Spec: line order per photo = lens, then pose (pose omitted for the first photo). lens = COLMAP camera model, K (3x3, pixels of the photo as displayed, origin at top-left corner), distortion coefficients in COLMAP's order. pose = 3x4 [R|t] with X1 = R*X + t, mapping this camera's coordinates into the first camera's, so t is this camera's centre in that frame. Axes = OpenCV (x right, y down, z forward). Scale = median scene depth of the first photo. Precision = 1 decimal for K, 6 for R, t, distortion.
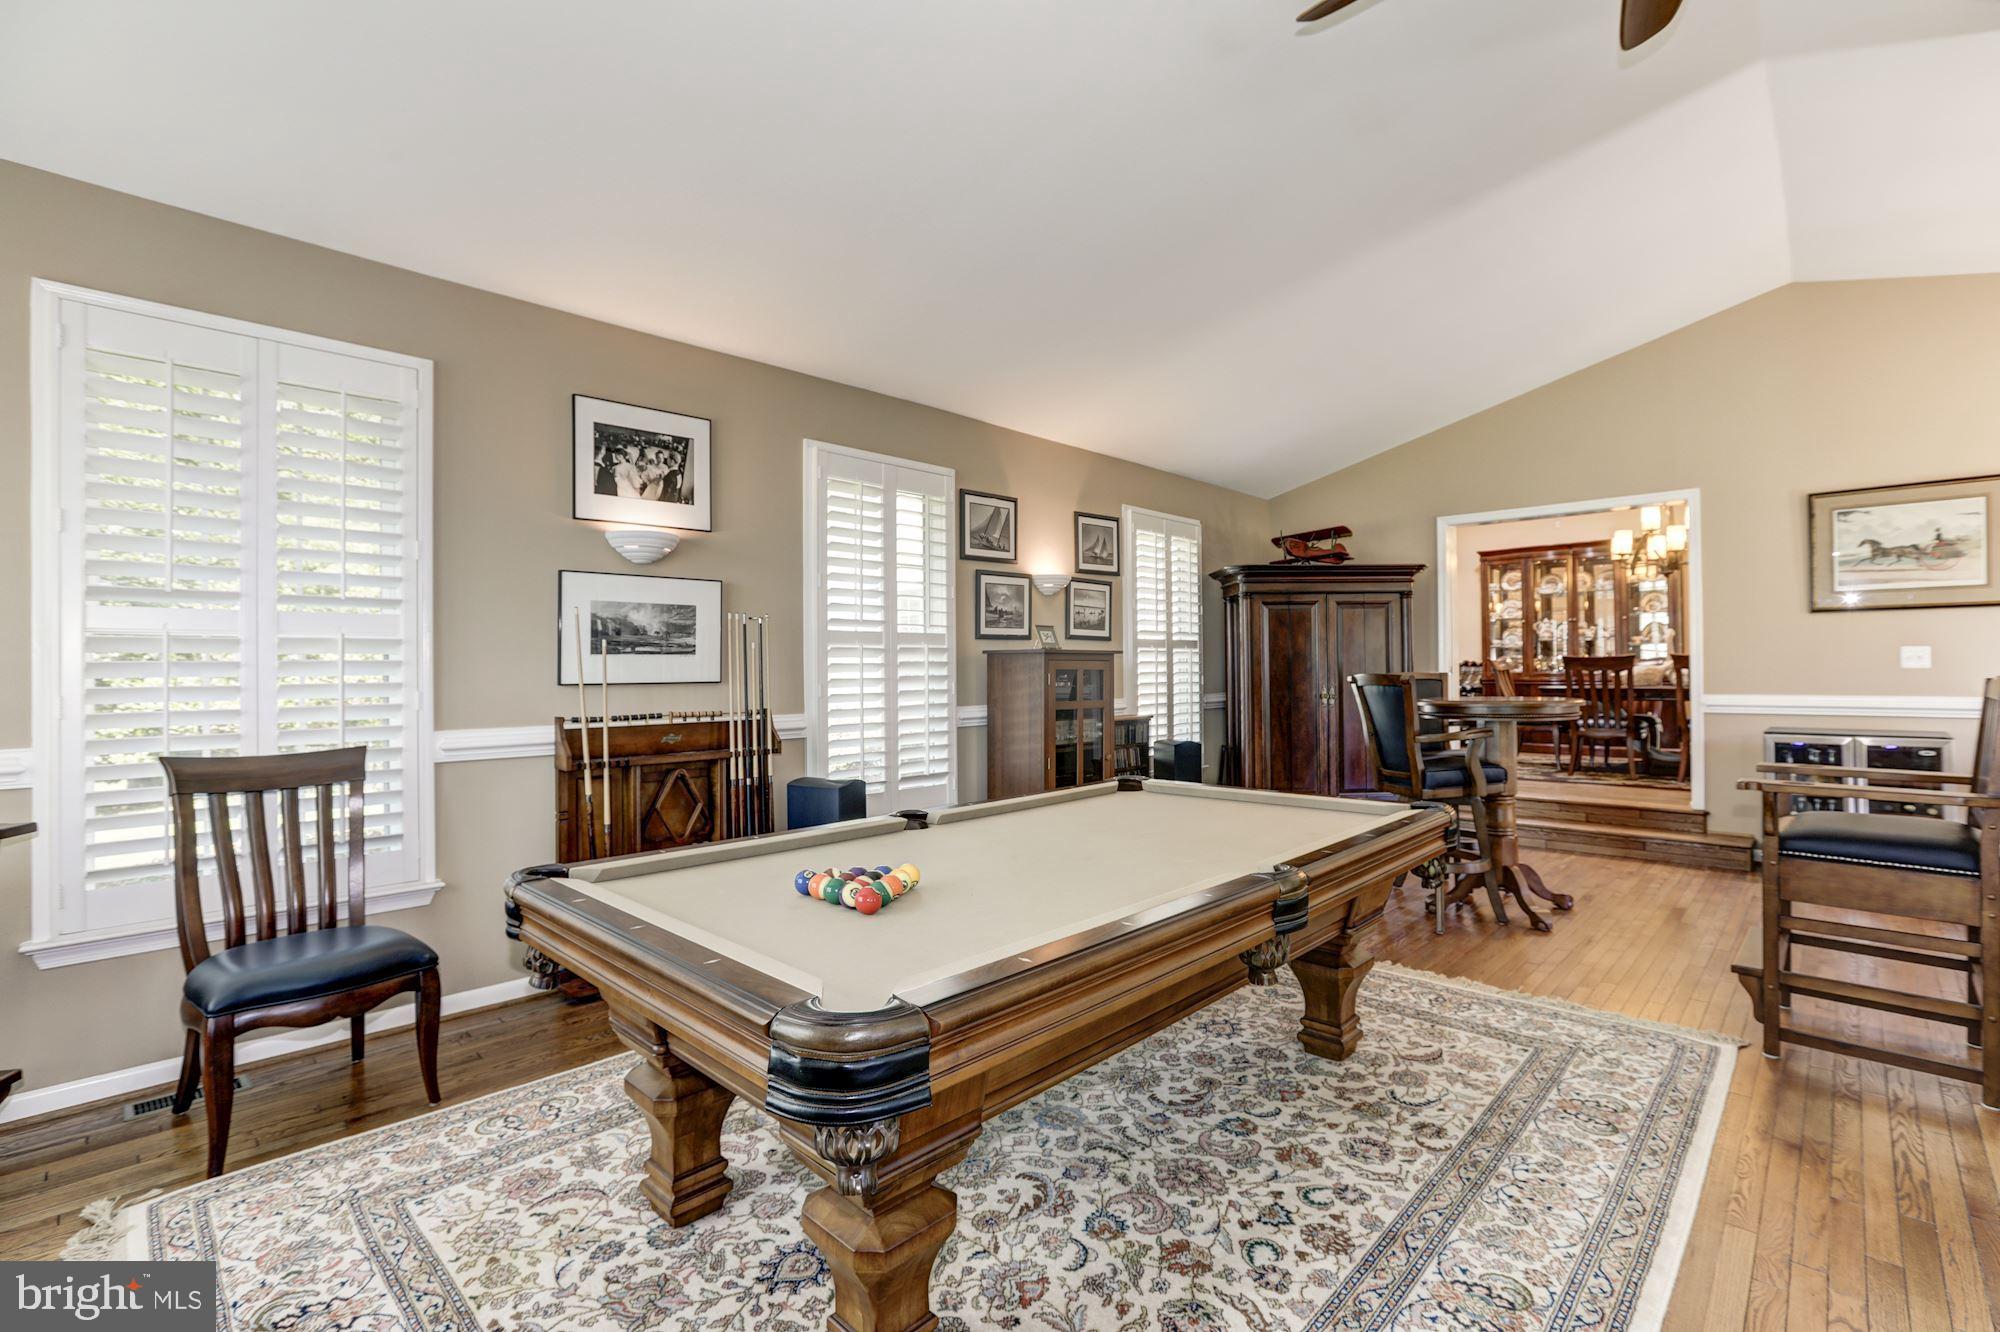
lens RADIAL K [[913.3, 0, 993.4], [0, 913.3, 637.6], [0, 0, 1]] dist [-0.031429, 0.008026]
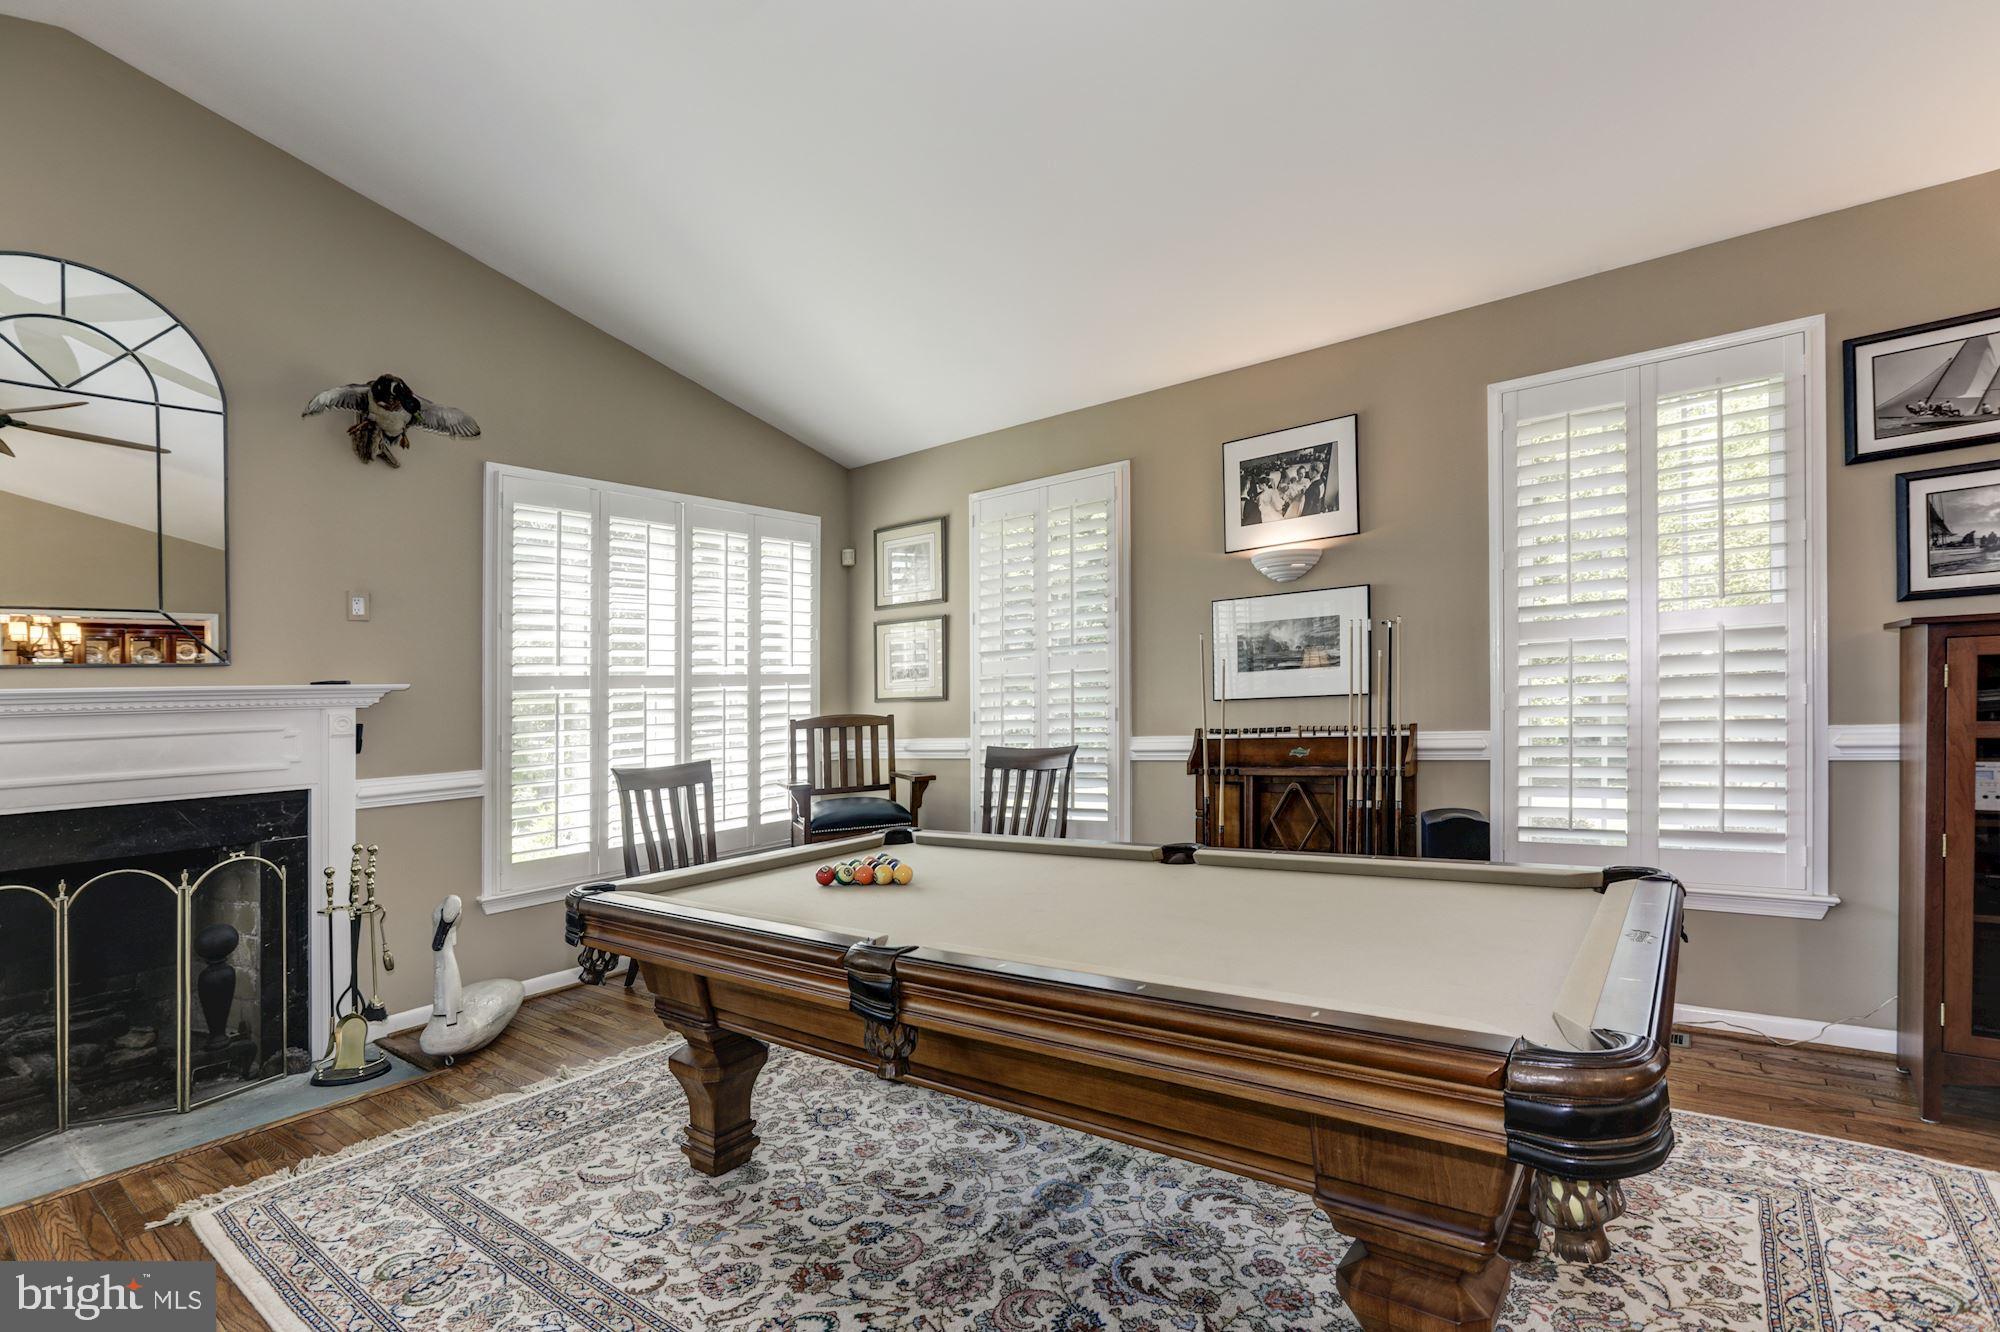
lens RADIAL K [[913.3, 0, 993.4], [0, 913.3, 637.6], [0, 0, 1]] dist [-0.031429, 0.008026]
pose [[0.132534, -0.063337, -0.989153, 0.586182], [0.081747, 0.995255, -0.052775, 0.009711], [0.987802, -0.073866, 0.137082, 0.516802]]
